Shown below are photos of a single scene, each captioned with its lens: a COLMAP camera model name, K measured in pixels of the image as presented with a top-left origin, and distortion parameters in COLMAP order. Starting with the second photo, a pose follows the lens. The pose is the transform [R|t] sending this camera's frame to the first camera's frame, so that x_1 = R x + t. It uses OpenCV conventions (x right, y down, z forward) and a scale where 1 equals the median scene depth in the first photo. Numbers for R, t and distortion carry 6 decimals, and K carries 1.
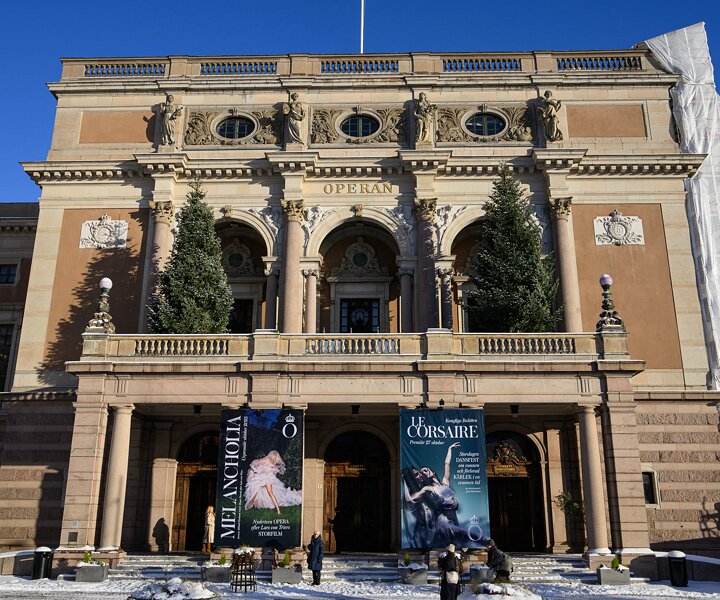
lens RADIAL K [[701.3, 0, 360.3], [0, 701.3, 301.0], [0, 0, 1]] dist [-0.010519, 0.000000]
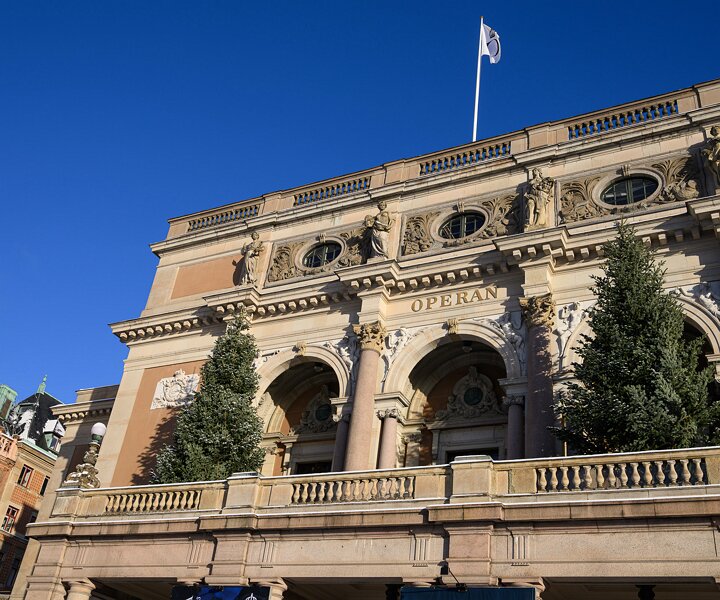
lens RADIAL K [[775.5, 0, 357.6], [0, 775.5, 298.7], [0, 0, 1]] dist [-0.008155, 0.000000]
pose [[0.900559, -0.144761, -0.409924, 0.255110], [0.019707, 0.955556, -0.294151, 0.084293], [0.434287, 0.256822, 0.863387, 0.248704]]
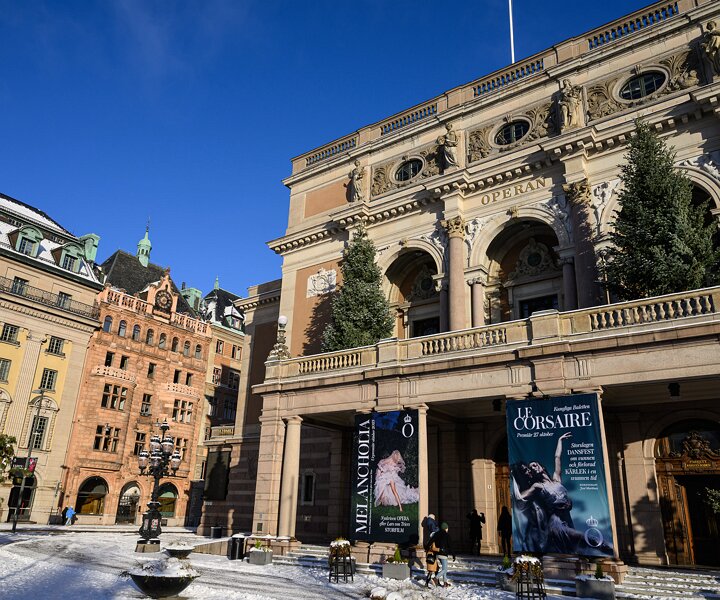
lens RADIAL K [[589.8, 0, 357.7], [0, 589.8, 304.3], [0, 0, 1]] dist [-0.016605, 0.007639]
pose [[0.817190, -0.173262, -0.549709, 0.266230], [0.139403, 0.984846, -0.103178, 0.060260], [0.559256, 0.007685, 0.828960, 0.172284]]
